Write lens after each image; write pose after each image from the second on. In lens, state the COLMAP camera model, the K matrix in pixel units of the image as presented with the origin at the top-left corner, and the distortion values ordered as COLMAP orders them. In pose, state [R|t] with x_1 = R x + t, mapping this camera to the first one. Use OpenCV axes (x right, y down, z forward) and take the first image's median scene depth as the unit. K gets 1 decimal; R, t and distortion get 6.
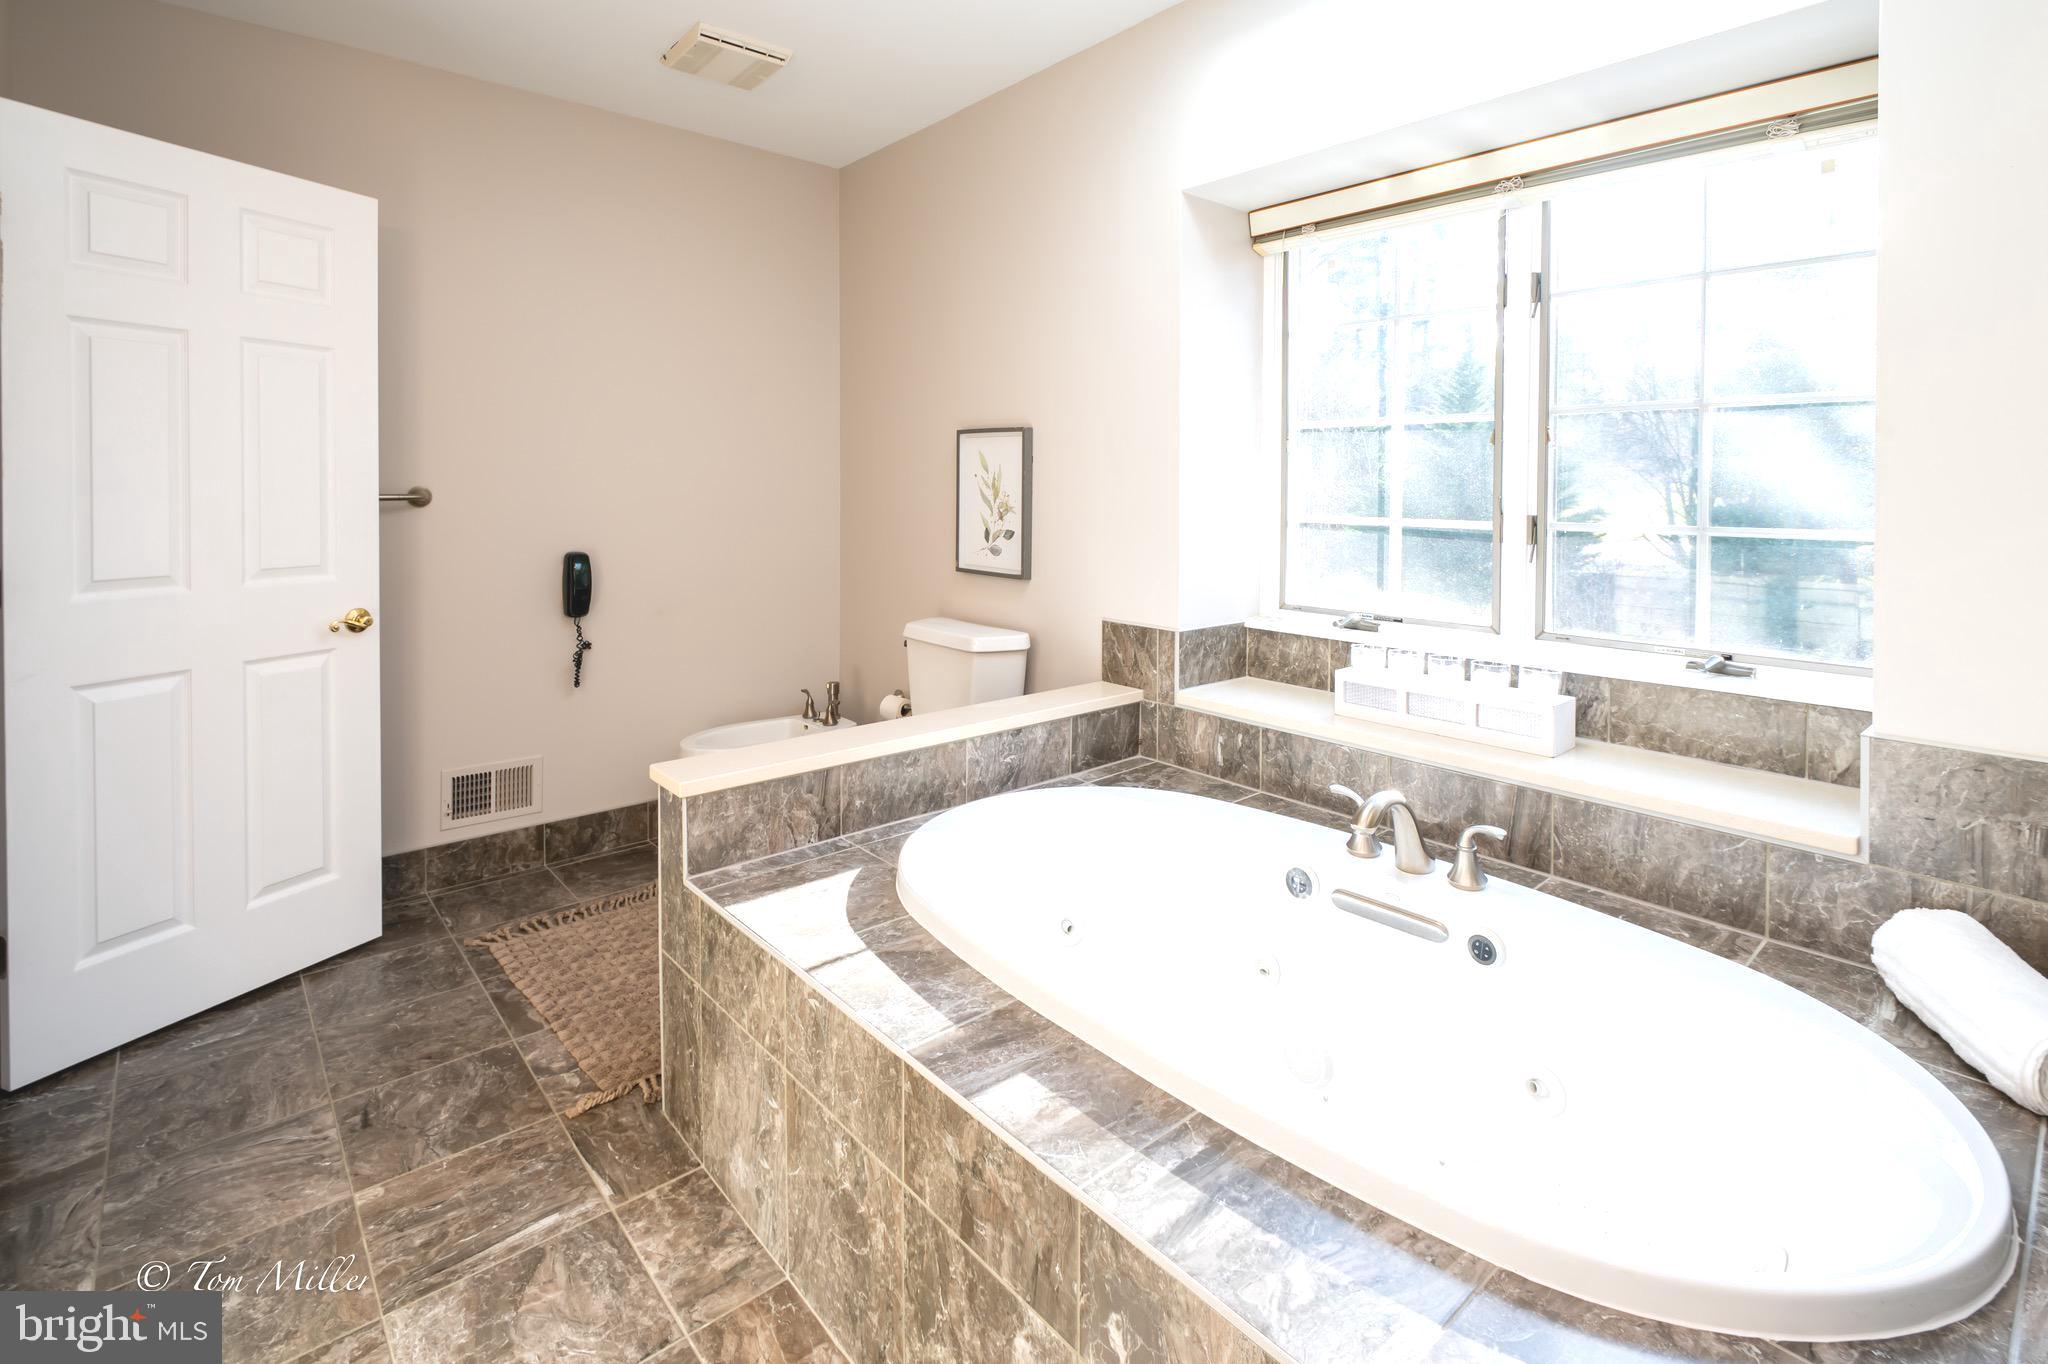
lens RADIAL K [[944.6, 0, 1015.4], [0, 944.6, 504.8], [0, 0, 1]] dist [0.003165, -0.003470]
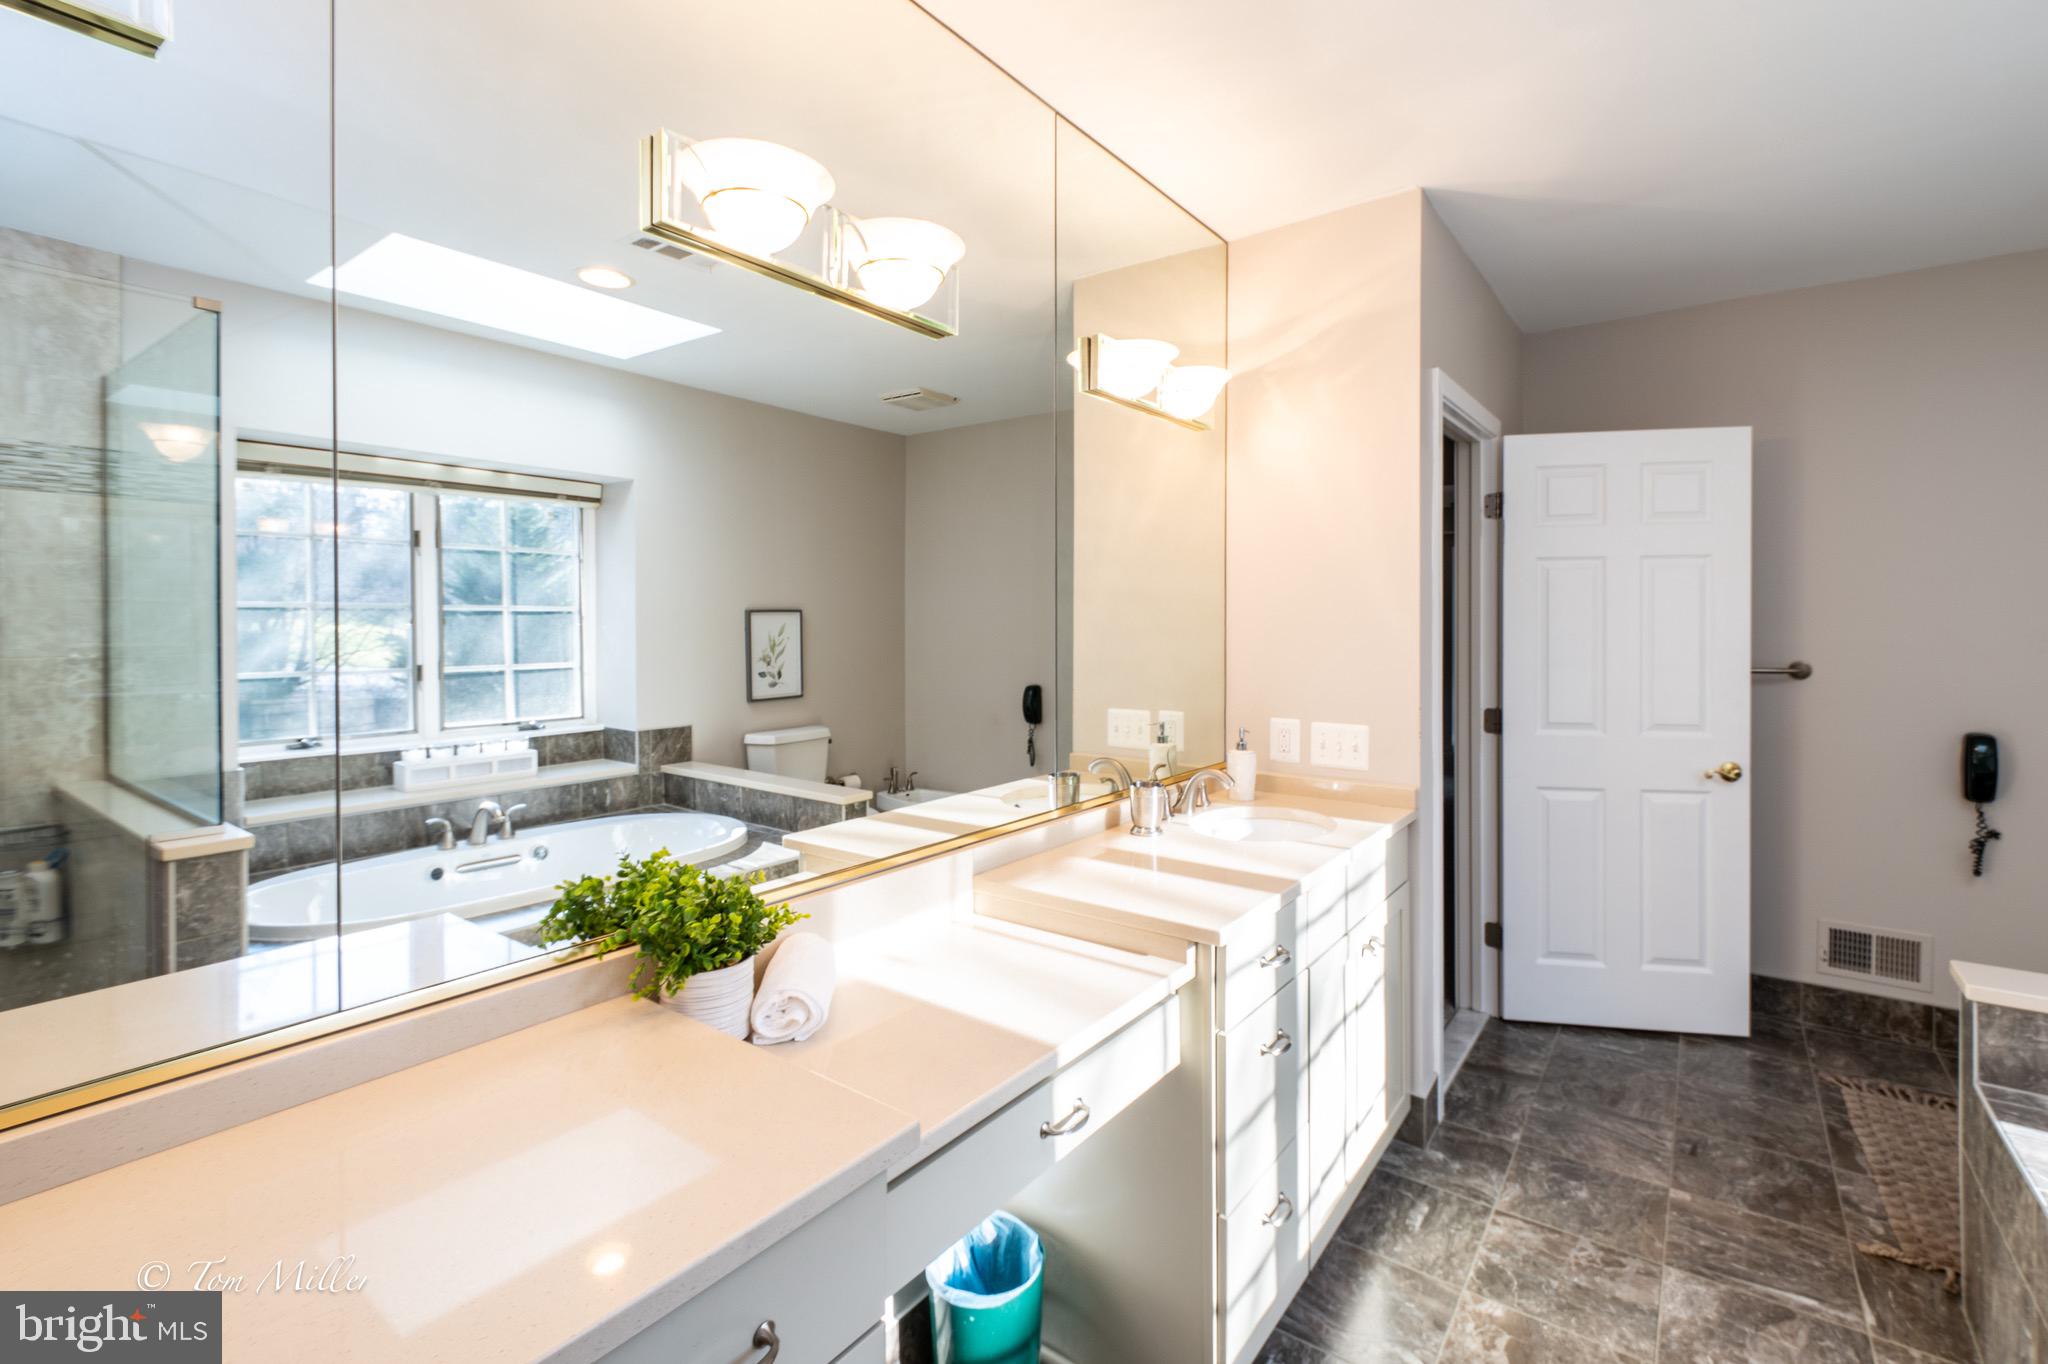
lens RADIAL K [[920.6, 0, 1016.1], [0, 920.6, 647.8], [0, 0, 1]] dist [0.003030, 0.000083]
pose [[0.186865, 0.021398, -0.982153, 0.368219], [-0.002303, 0.999770, 0.021343, -0.075772], [0.982383, -0.001726, 0.186871, -0.165744]]
